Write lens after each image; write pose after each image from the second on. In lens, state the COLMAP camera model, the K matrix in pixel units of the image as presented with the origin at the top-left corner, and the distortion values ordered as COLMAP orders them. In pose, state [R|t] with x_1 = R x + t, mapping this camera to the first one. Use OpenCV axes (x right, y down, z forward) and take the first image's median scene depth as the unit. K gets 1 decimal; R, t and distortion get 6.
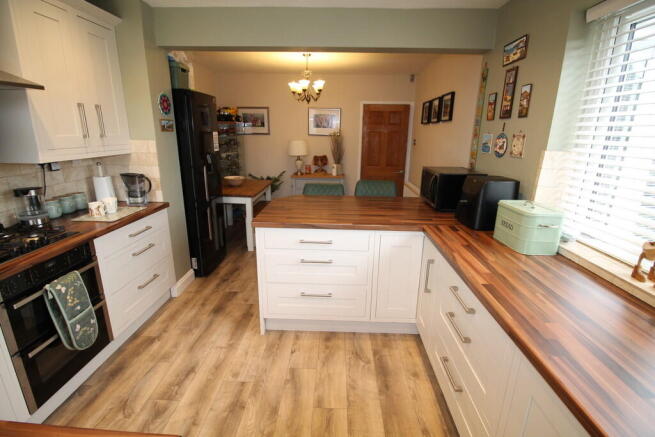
lens RADIAL K [[307.7, 0, 330.5], [0, 307.7, 219.1], [0, 0, 1]] dist [-0.007889, -0.005077]
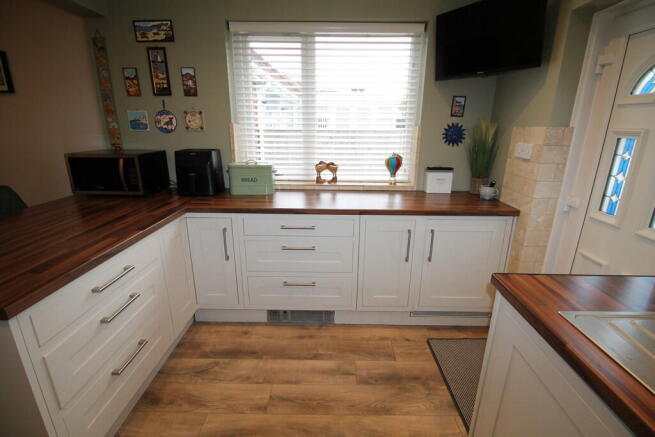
lens RADIAL K [[307.7, 0, 331.3], [0, 307.7, 220.2], [0, 0, 1]] dist [-0.007889, -0.005077]
pose [[-0.029369, -0.306898, 0.951289, -0.497112], [0.259161, 0.916818, 0.303778, -0.087711], [-0.965387, 0.255459, 0.052610, 0.414515]]
